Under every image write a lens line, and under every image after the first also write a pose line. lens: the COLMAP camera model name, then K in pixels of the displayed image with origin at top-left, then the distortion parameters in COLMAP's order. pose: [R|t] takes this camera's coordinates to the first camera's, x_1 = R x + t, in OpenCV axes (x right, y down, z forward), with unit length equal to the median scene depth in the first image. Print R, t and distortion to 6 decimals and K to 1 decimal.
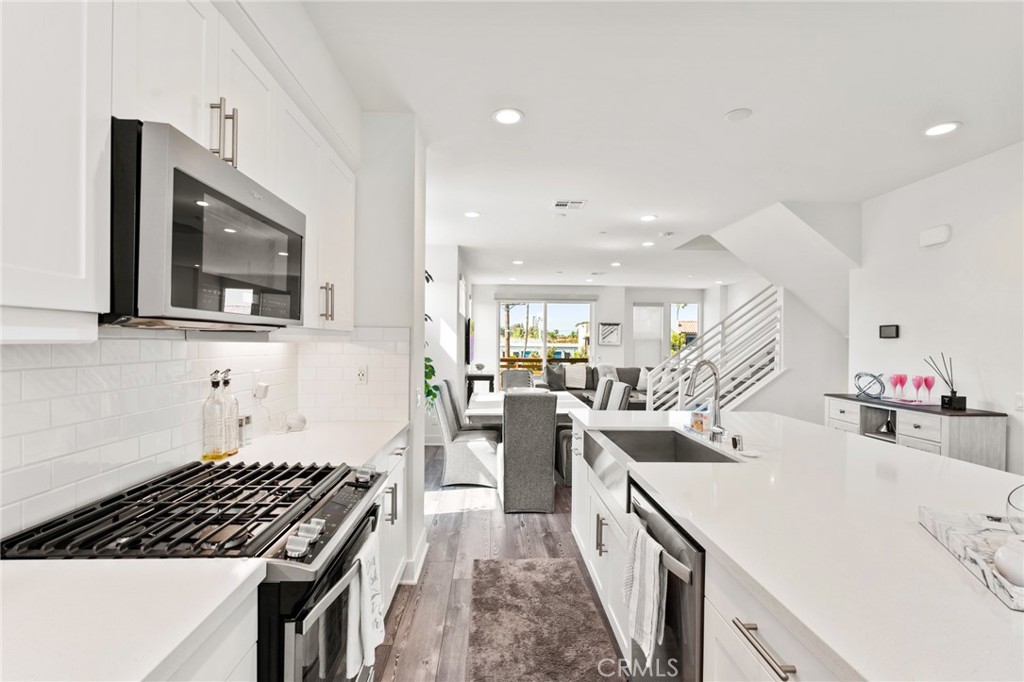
lens RADIAL K [[481.4, 0, 512.0], [0, 481.4, 341.0], [0, 0, 1]] dist [-0.000140, 0.000225]
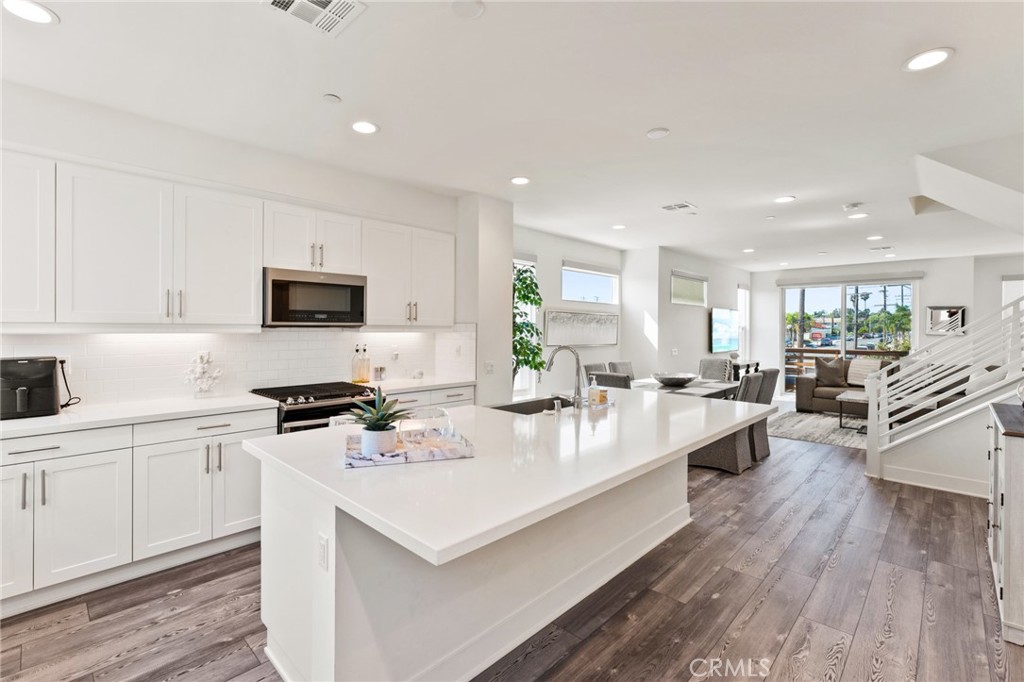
lens RADIAL K [[460.5, 0, 511.8], [0, 460.5, 325.9], [0, 0, 1]] dist [0.002614, 0.000151]
pose [[0.698798, -0.009513, -0.715256, 0.960820], [0.003184, 0.999943, -0.010189, -0.002587], [0.715312, 0.004843, 0.698789, -0.013420]]
